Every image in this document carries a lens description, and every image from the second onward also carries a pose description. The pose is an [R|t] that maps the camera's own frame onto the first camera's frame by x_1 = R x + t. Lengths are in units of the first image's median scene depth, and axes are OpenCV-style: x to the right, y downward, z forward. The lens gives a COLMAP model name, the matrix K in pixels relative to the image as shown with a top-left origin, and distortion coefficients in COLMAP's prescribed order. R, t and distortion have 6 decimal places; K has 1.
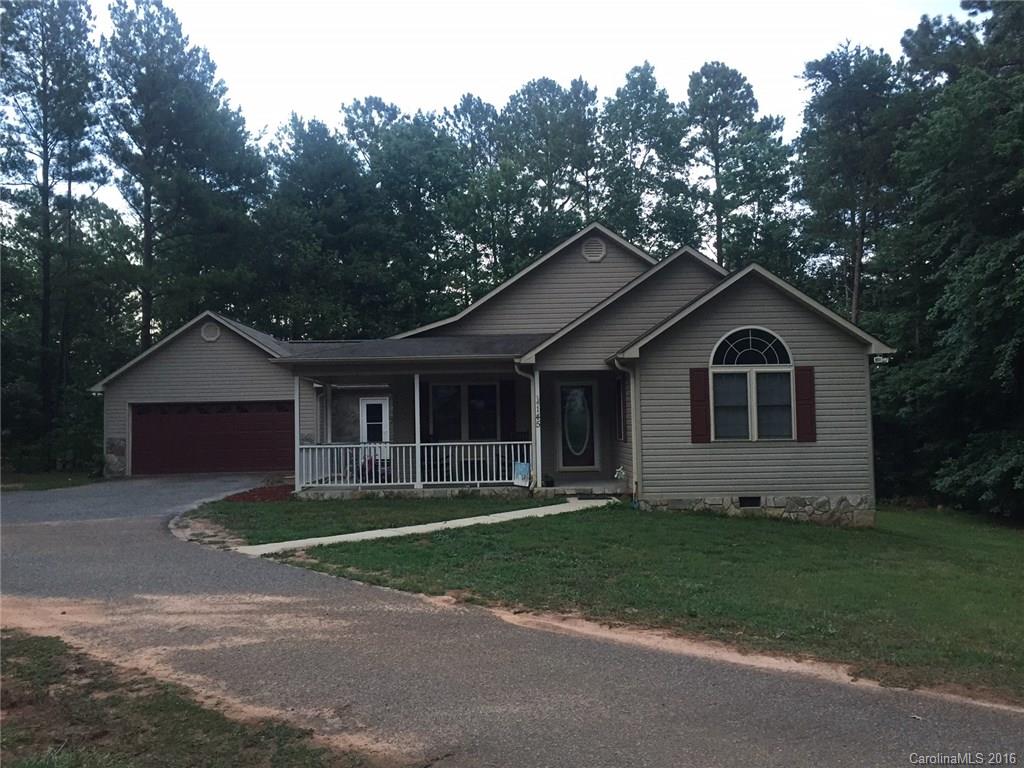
lens RADIAL K [[880.2, 0, 511.7], [0, 880.2, 378.4], [0, 0, 1]] dist [0.079330, -0.119734]
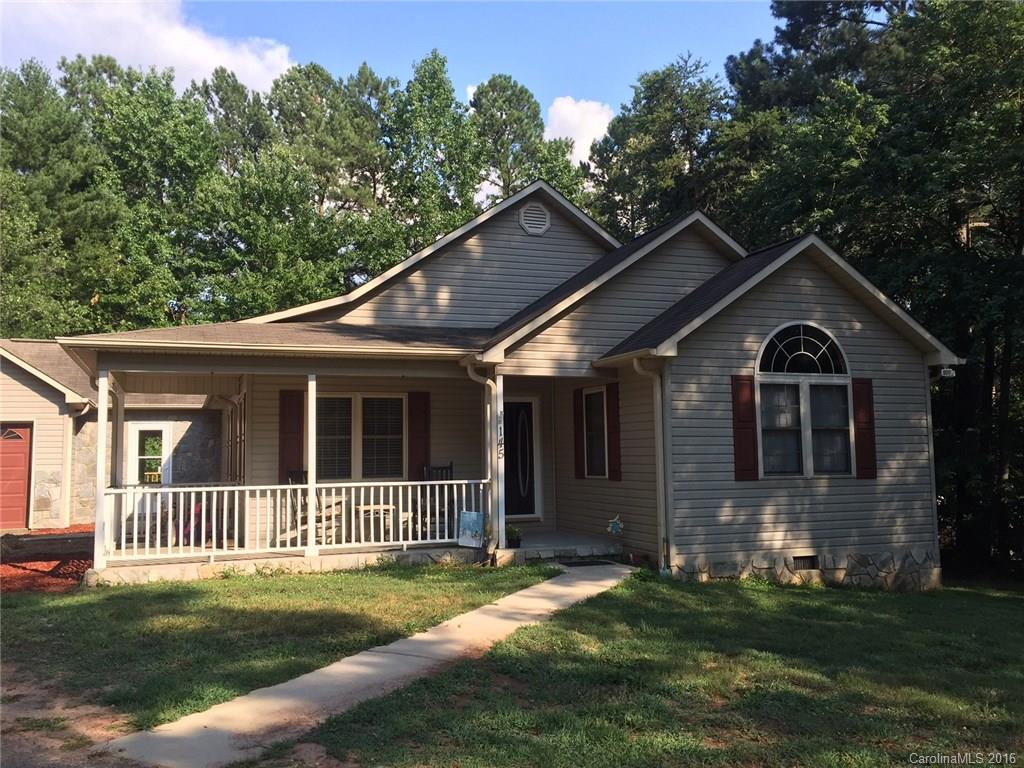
lens RADIAL K [[880.2, 0, 511.7], [0, 880.2, 378.4], [0, 0, 1]] dist [0.079330, -0.119734]
pose [[0.945309, 0.032587, 0.324543, -0.182497], [-0.018947, 0.998803, -0.045102, 0.024452], [-0.325624, 0.036486, 0.944795, 0.359378]]
